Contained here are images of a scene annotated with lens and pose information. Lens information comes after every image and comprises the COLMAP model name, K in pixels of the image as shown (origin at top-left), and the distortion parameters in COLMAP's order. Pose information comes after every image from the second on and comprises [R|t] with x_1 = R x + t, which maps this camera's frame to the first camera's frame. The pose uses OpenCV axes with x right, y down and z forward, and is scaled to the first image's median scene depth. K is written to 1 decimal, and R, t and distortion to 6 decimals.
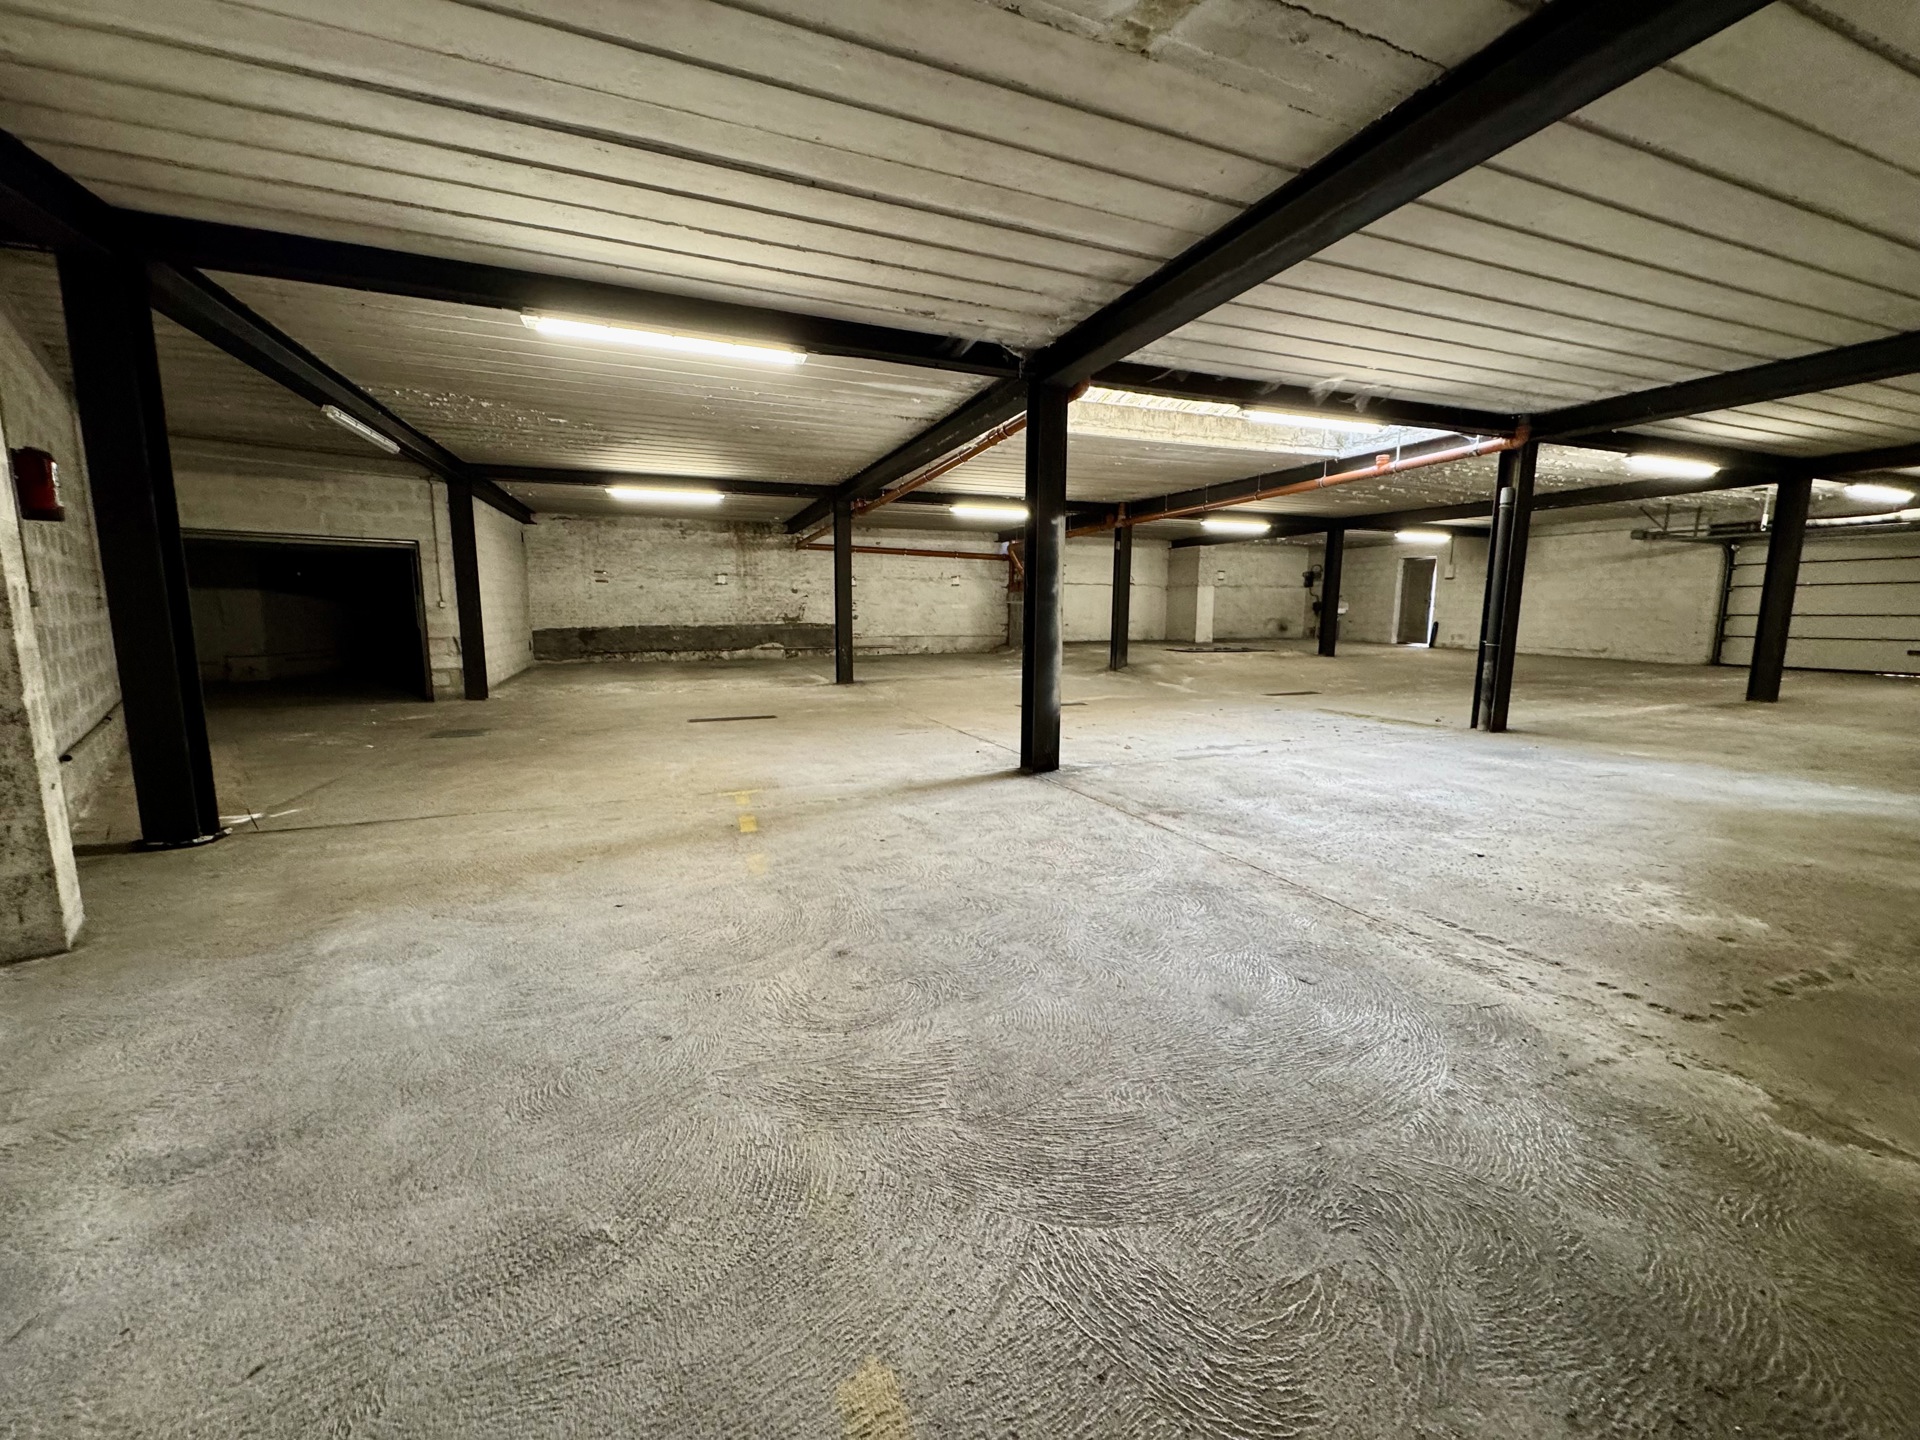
lens RADIAL K [[766.9, 0, 961.4], [0, 766.9, 714.7], [0, 0, 1]] dist [-0.000684, 0.000210]
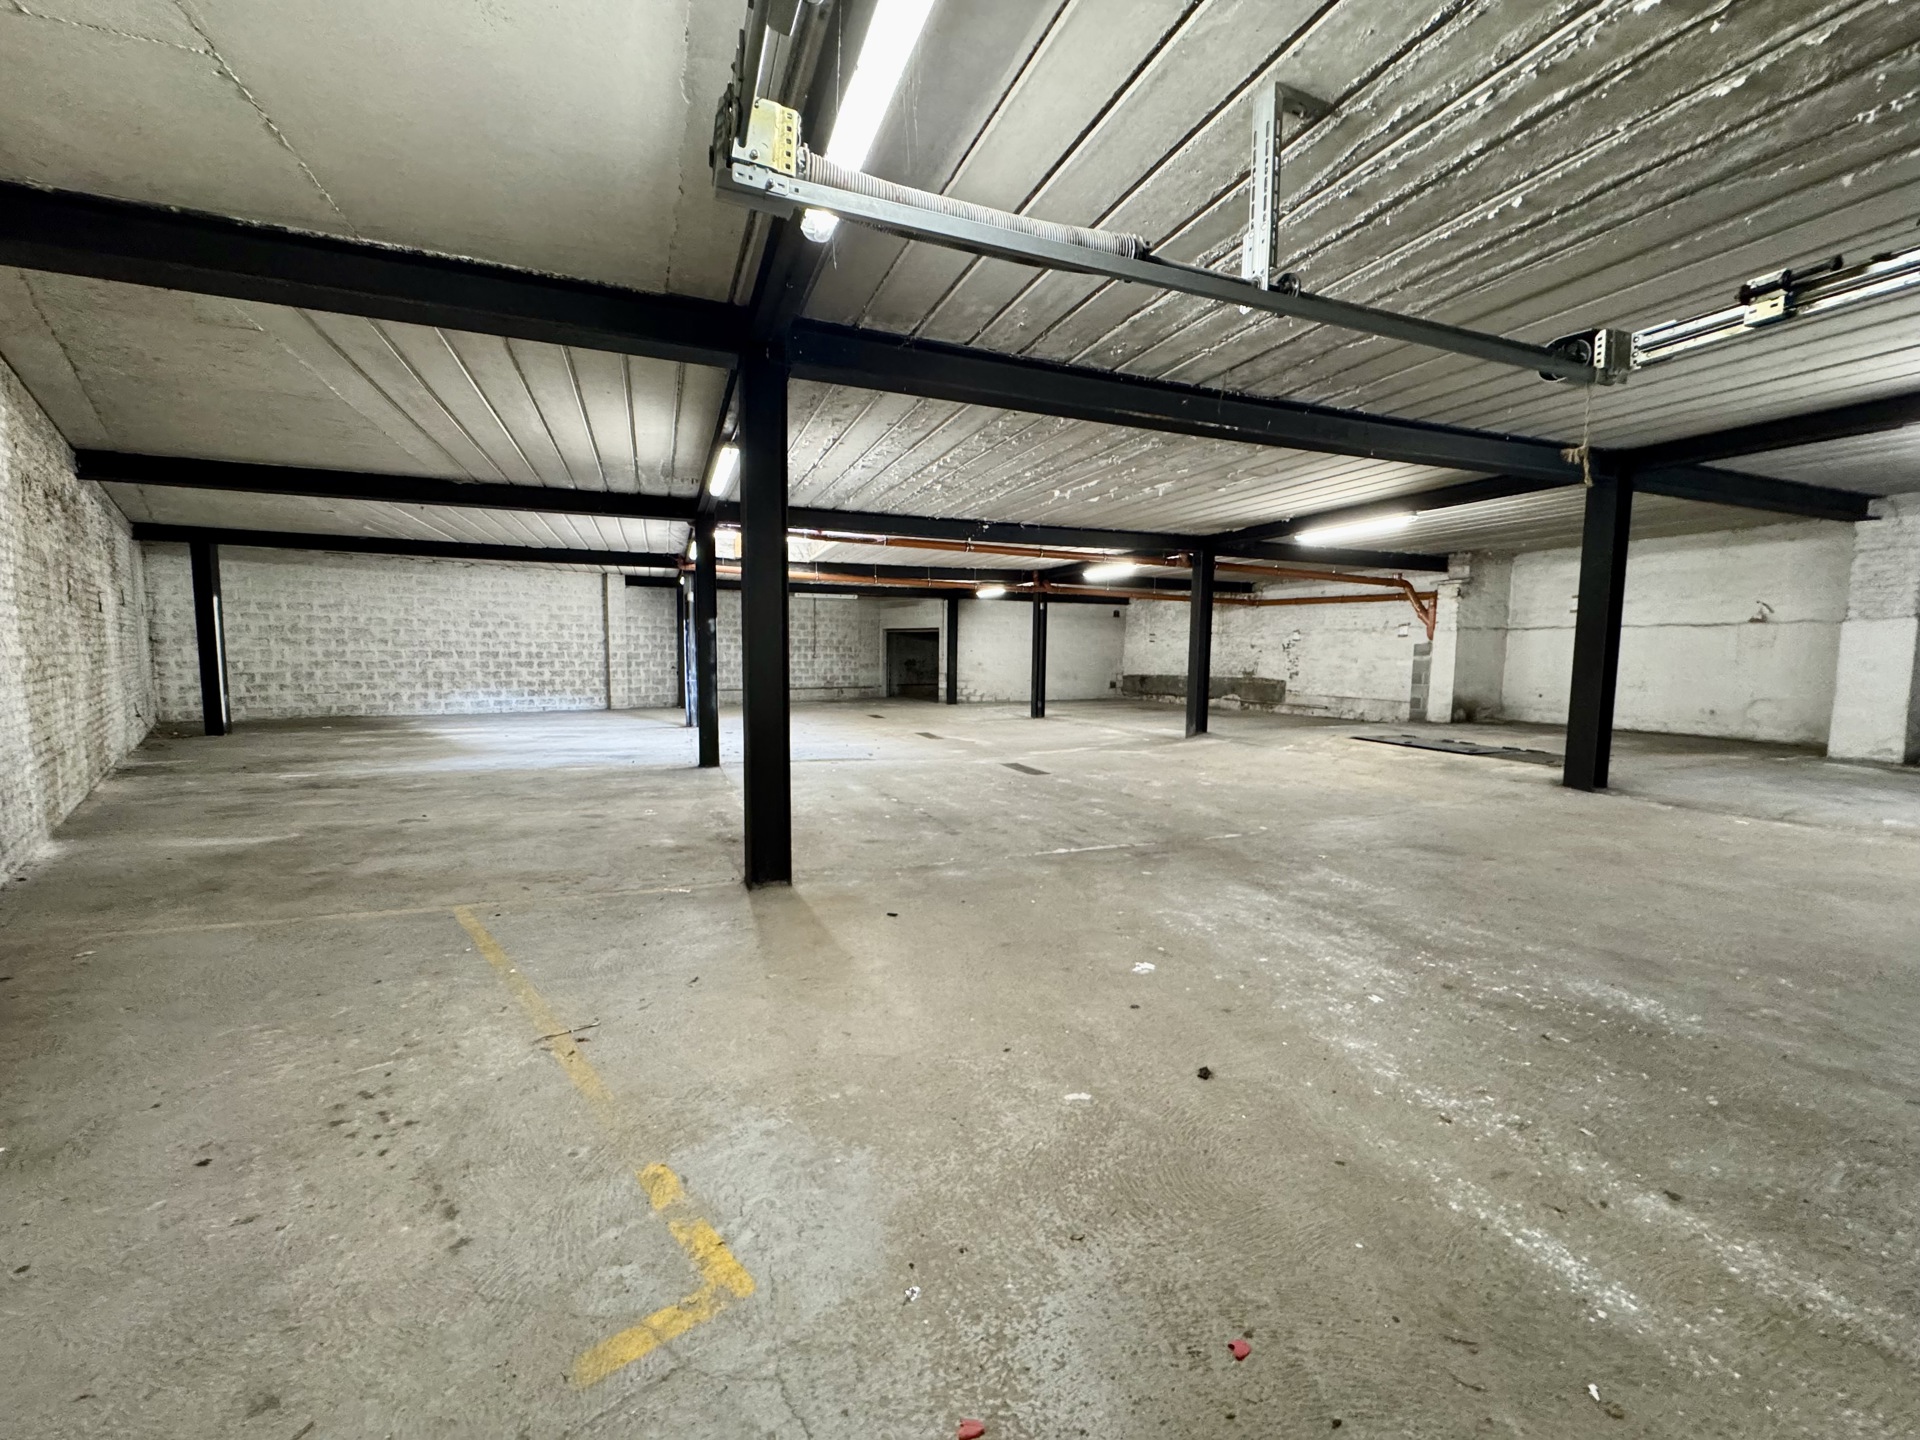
lens RADIAL K [[766.9, 0, 958.2], [0, 766.9, 722.1], [0, 0, 1]] dist [-0.000684, 0.000210]
pose [[0.002533, 0.084638, -0.996409, 0.867403], [-0.150124, 0.985152, 0.083300, -0.091434], [0.988664, 0.149374, 0.015202, 0.634051]]
